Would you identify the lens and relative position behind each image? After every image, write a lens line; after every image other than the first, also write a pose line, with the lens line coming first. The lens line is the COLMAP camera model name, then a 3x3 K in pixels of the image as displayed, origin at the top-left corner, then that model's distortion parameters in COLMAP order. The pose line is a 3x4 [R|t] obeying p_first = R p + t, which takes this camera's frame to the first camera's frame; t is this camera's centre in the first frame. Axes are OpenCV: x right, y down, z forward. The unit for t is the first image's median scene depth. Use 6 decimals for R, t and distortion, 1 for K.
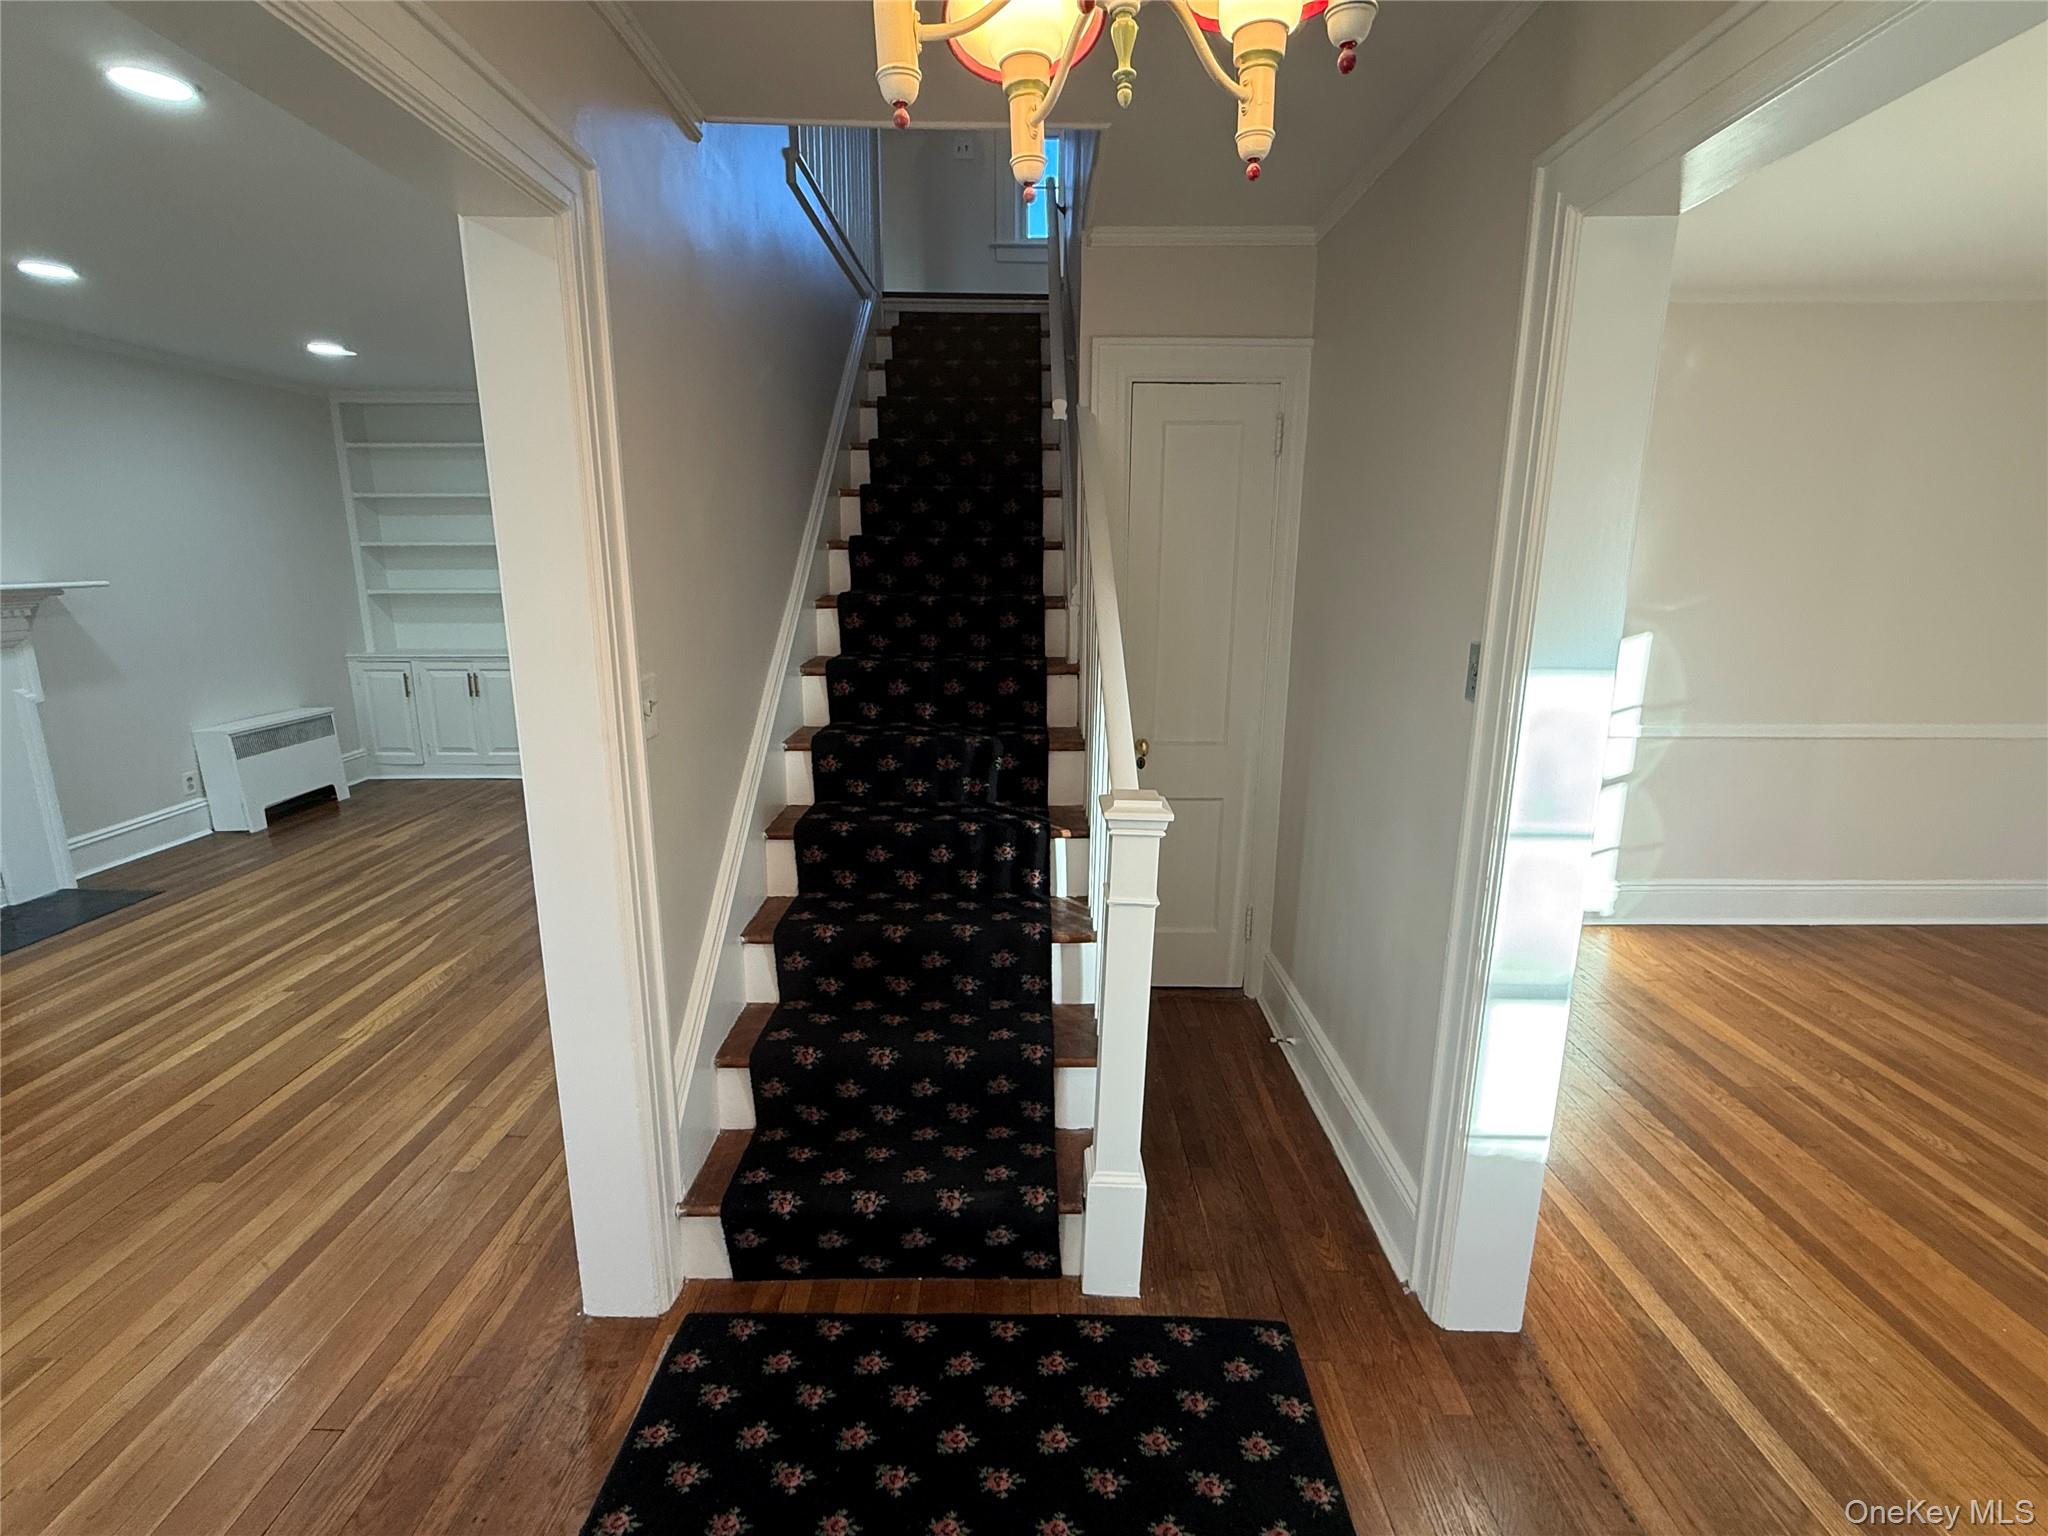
lens RADIAL K [[940.9, 0, 1024.0], [0, 940.9, 768.0], [0, 0, 1]] dist [-0.000820, 0.000207]
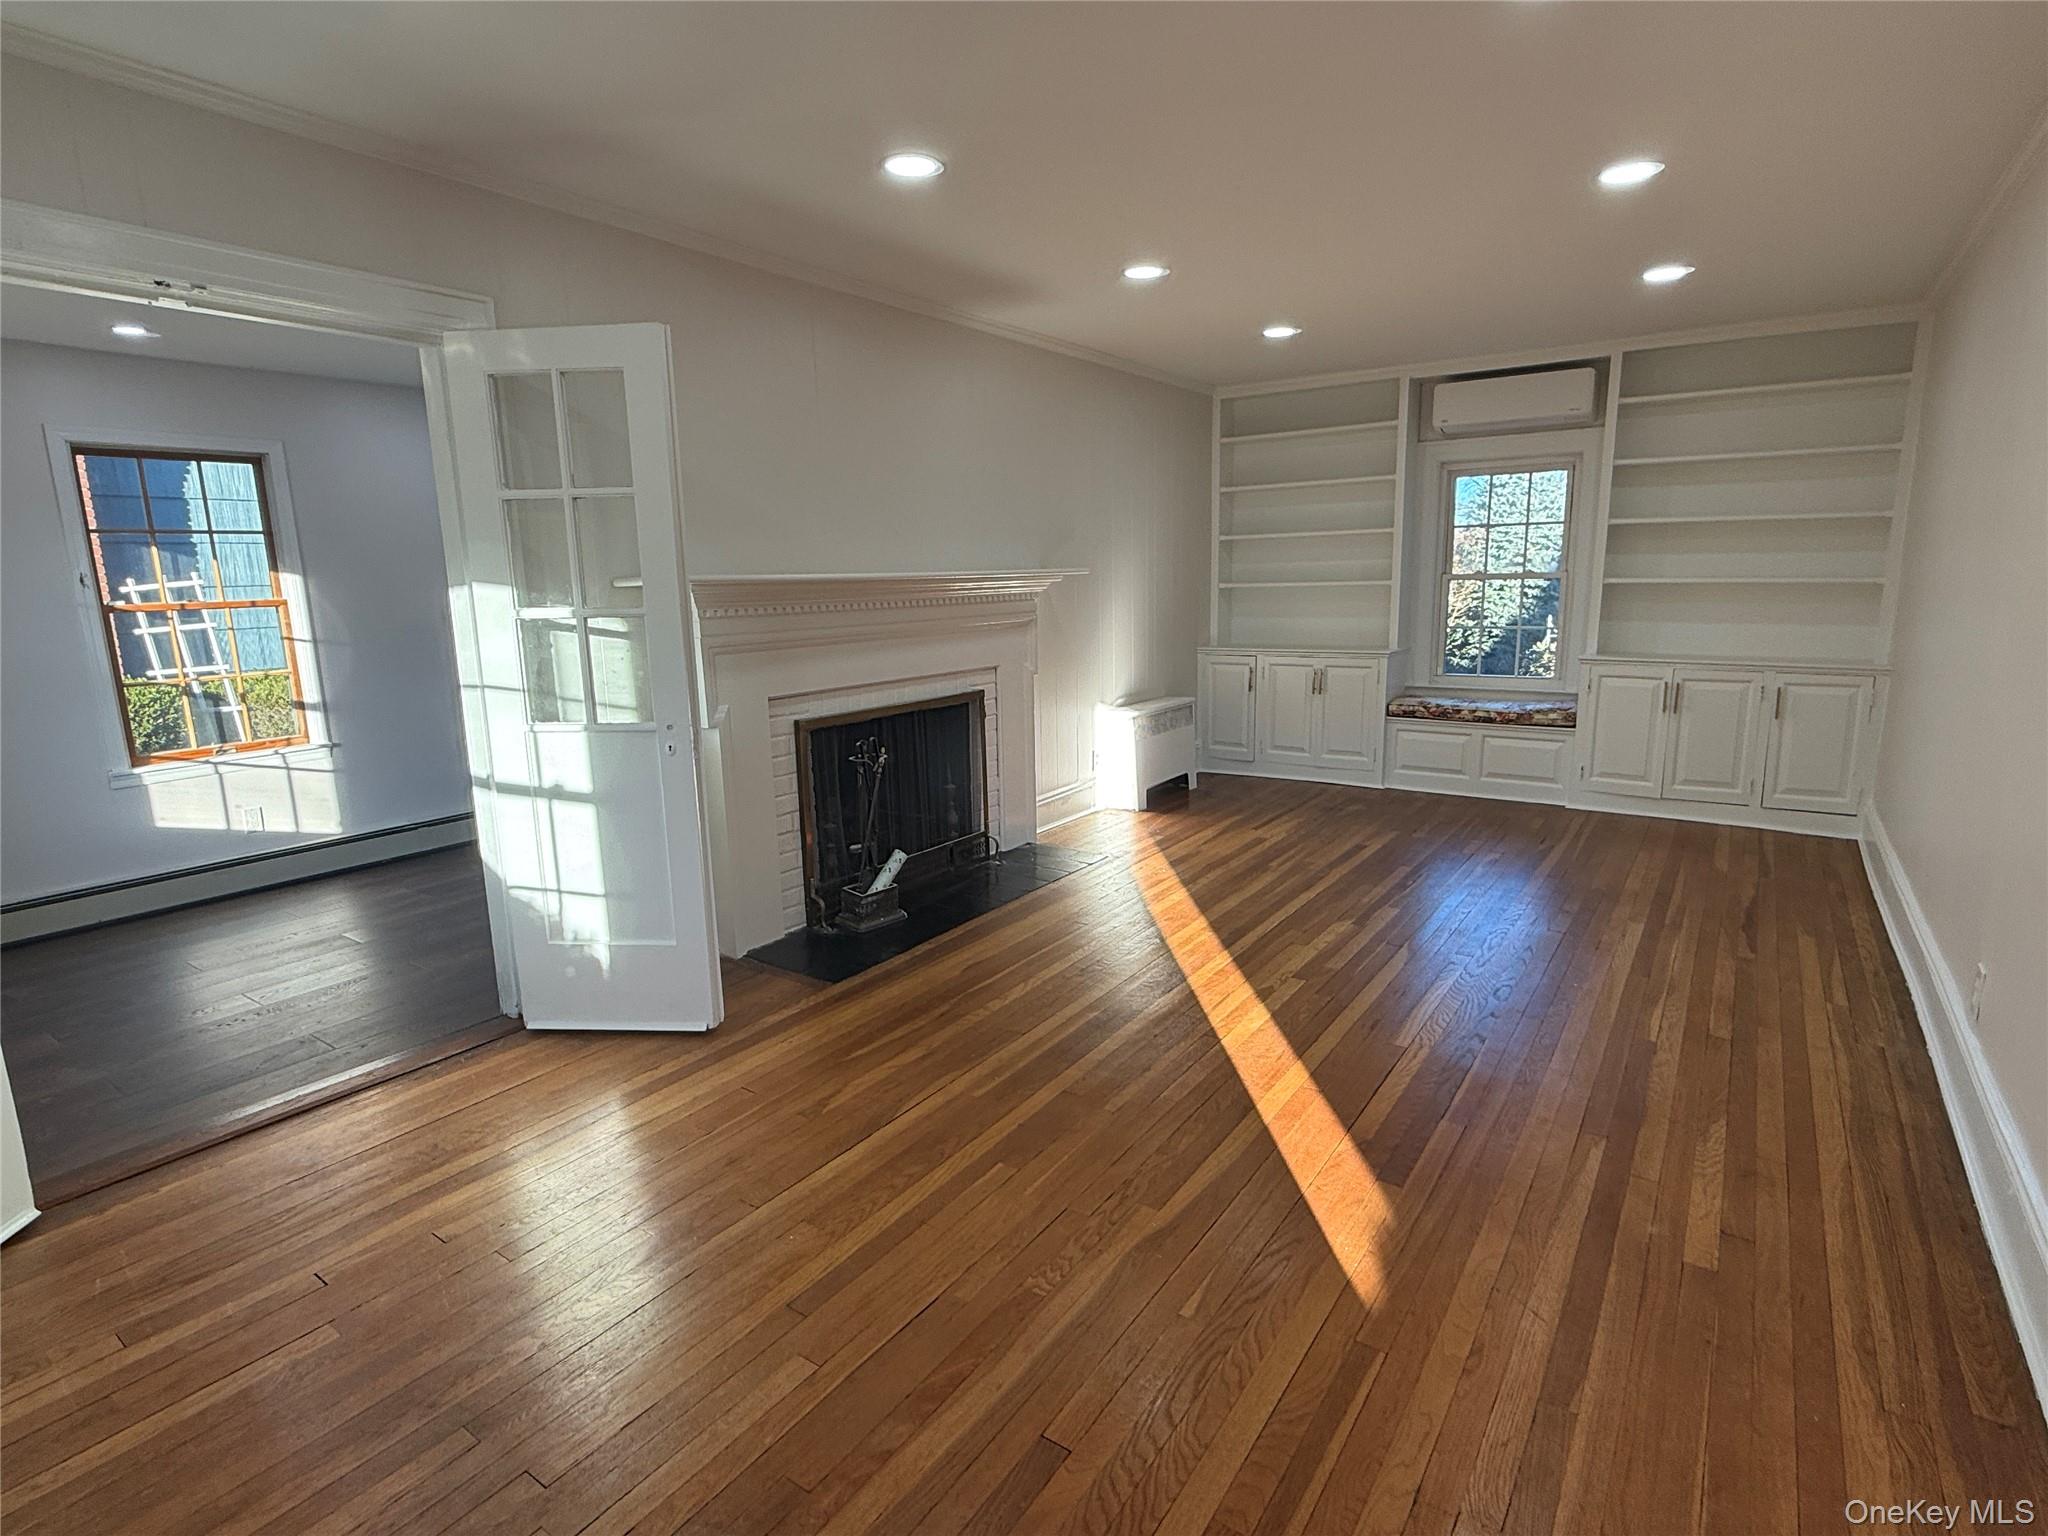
lens RADIAL K [[1038.9, 0, 1024.0], [0, 1038.9, 768.0], [0, 0, 1]] dist [-0.004123, -0.000139]
pose [[0.819667, 0.084914, -0.566512, -0.484186], [-0.103275, 0.994653, -0.000337, 0.060808], [0.563454, 0.058783, 0.824054, -0.039919]]
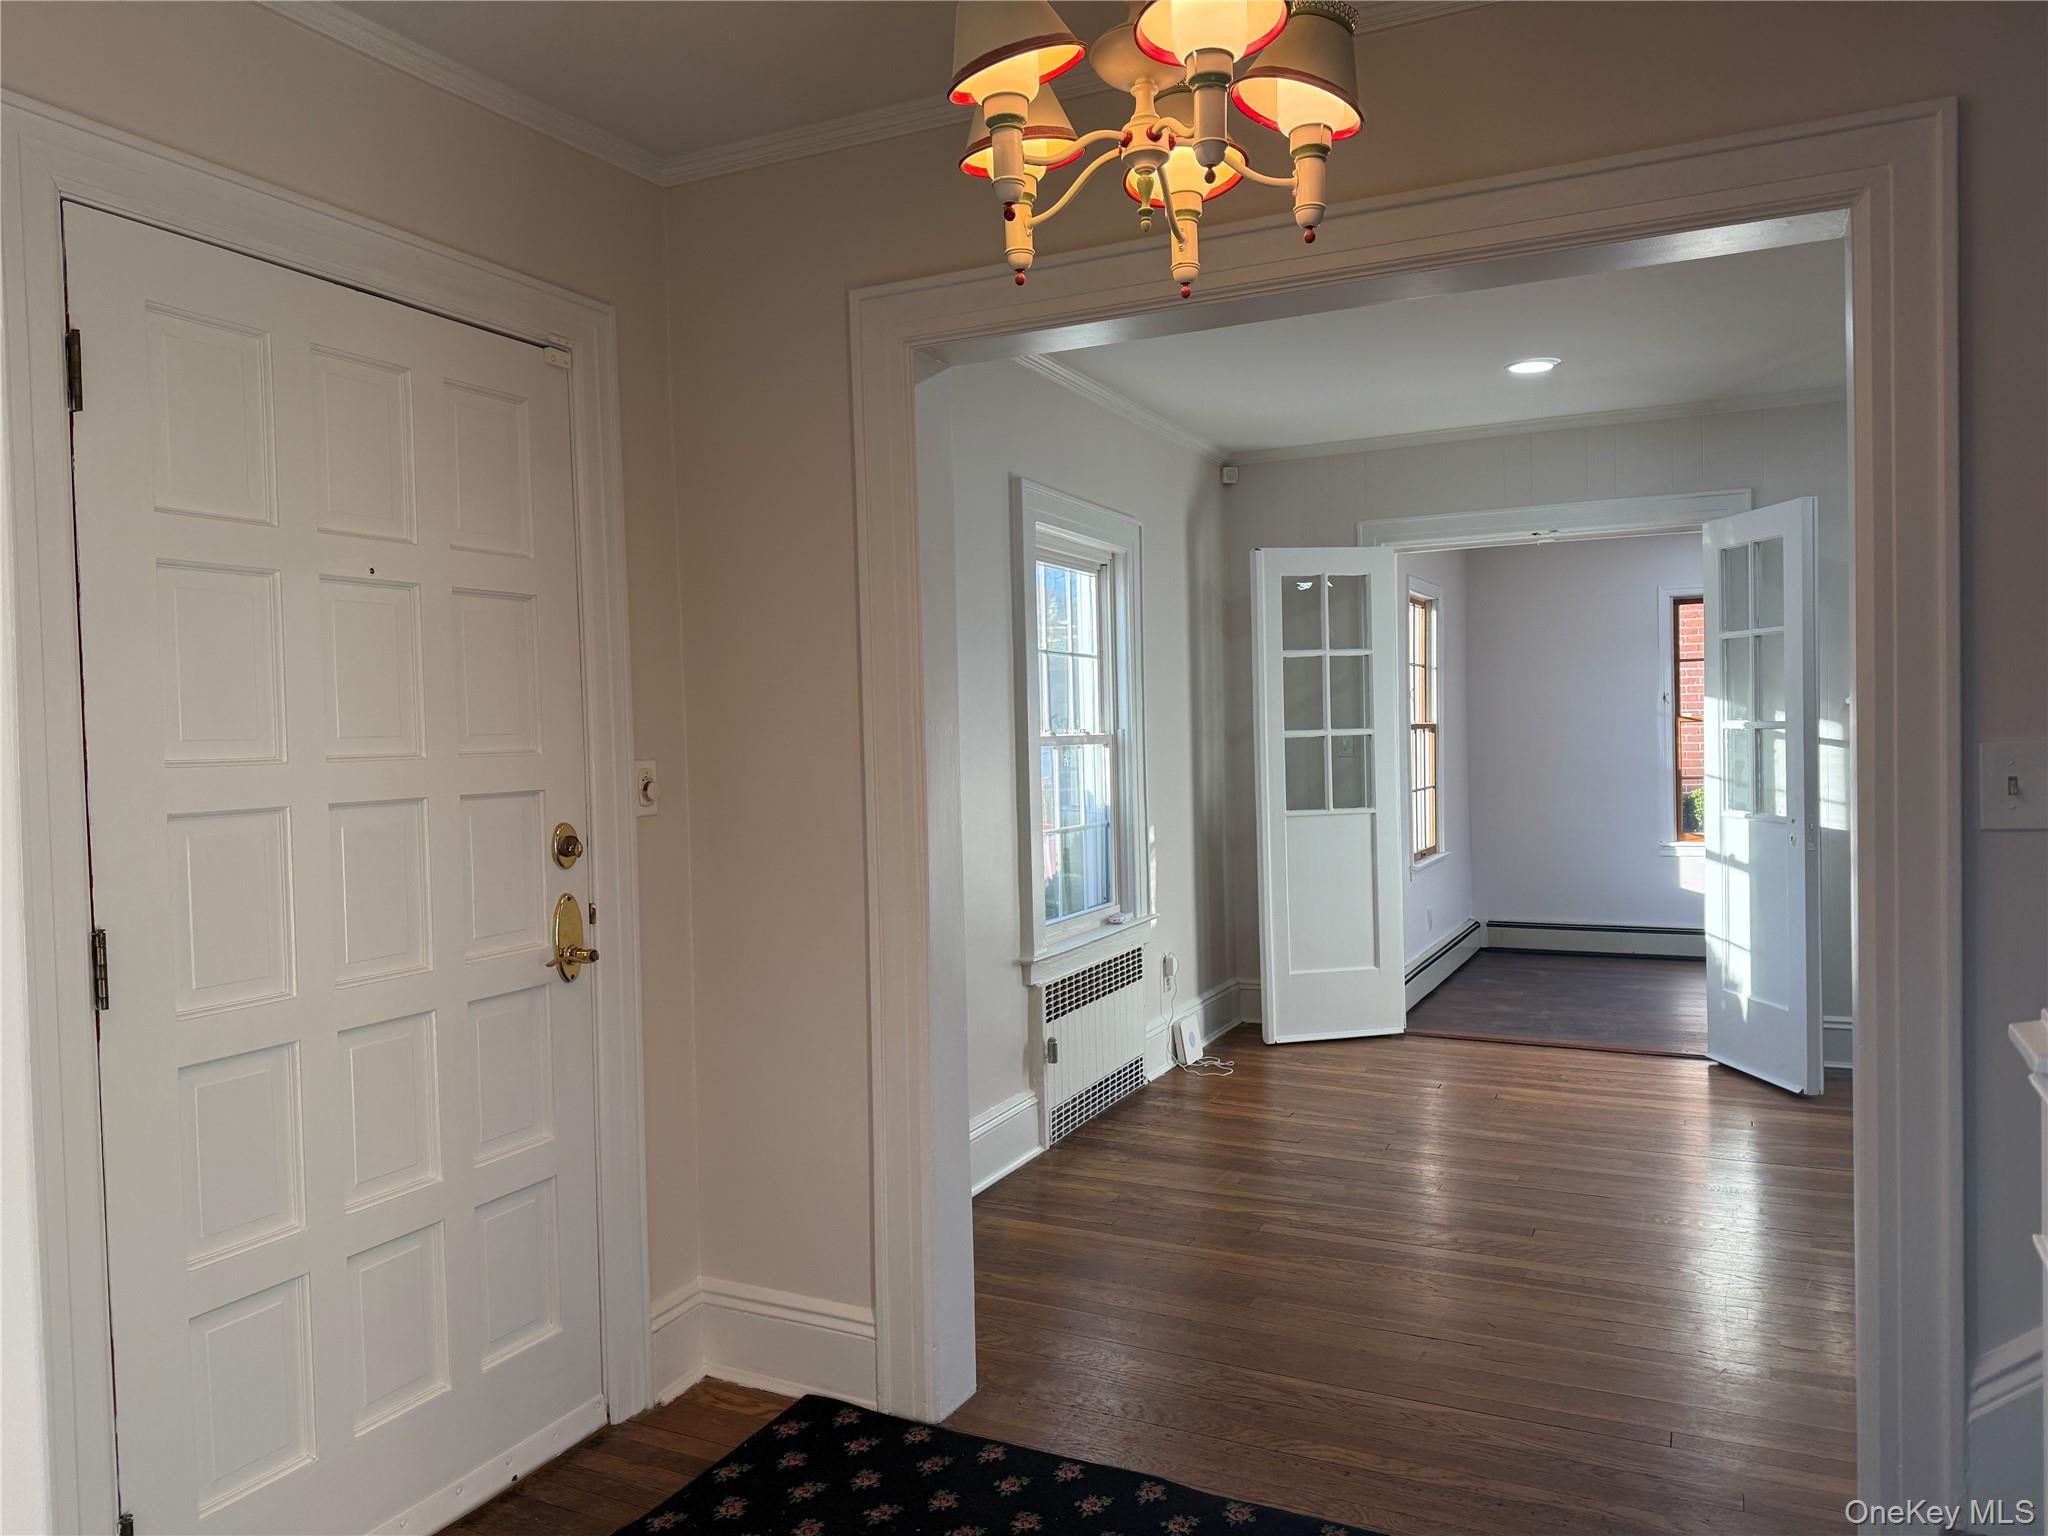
lens RADIAL K [[1423.8, 0, 1032.6], [0, 1423.8, 767.4], [0, 0, 1]] dist [0.041222, -0.001517]
pose [[-0.431325, 0.029200, -0.901724, 0.547066], [-0.185047, 0.975363, 0.120099, -0.039221], [0.883015, 0.218663, -0.415295, 0.490919]]
